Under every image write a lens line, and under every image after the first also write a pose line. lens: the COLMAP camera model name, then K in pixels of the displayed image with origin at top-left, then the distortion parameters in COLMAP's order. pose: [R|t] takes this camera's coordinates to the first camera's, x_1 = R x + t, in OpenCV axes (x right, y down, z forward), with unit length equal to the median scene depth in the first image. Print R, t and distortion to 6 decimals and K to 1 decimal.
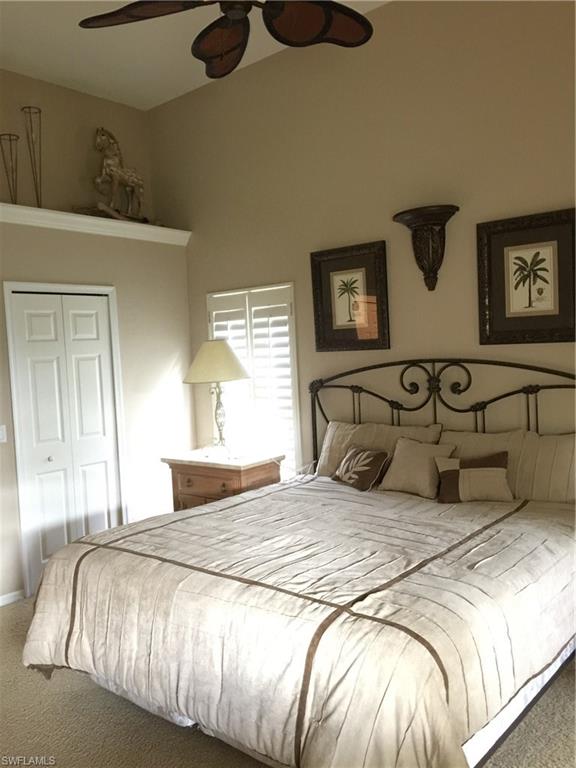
lens RADIAL K [[660.7, 0, 286.2], [0, 660.7, 382.8], [0, 0, 1]] dist [0.055541, -0.094377]
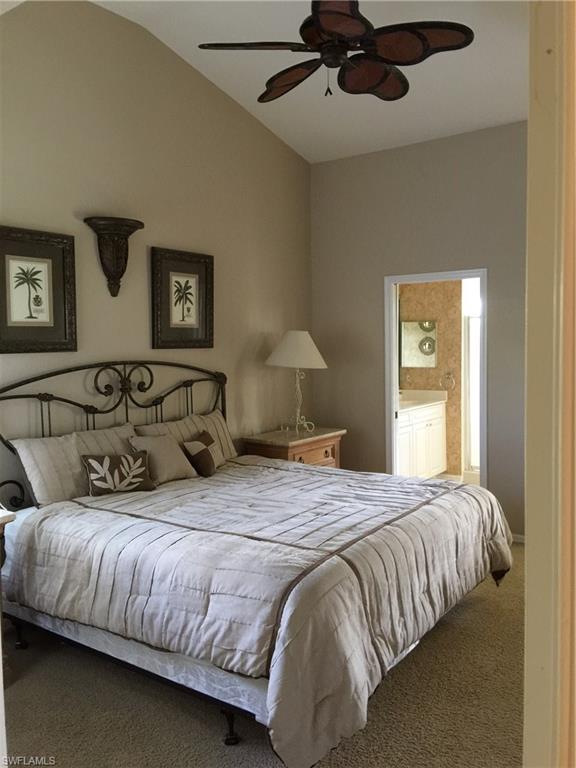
lens RADIAL K [[660.7, 0, 286.0], [0, 660.7, 383.1], [0, 0, 1]] dist [0.055541, -0.094377]
pose [[-0.097701, -0.018109, 0.995051, -0.867640], [0.072756, 0.997029, 0.025288, -0.008937], [-0.992553, 0.074867, -0.096093, 0.849563]]
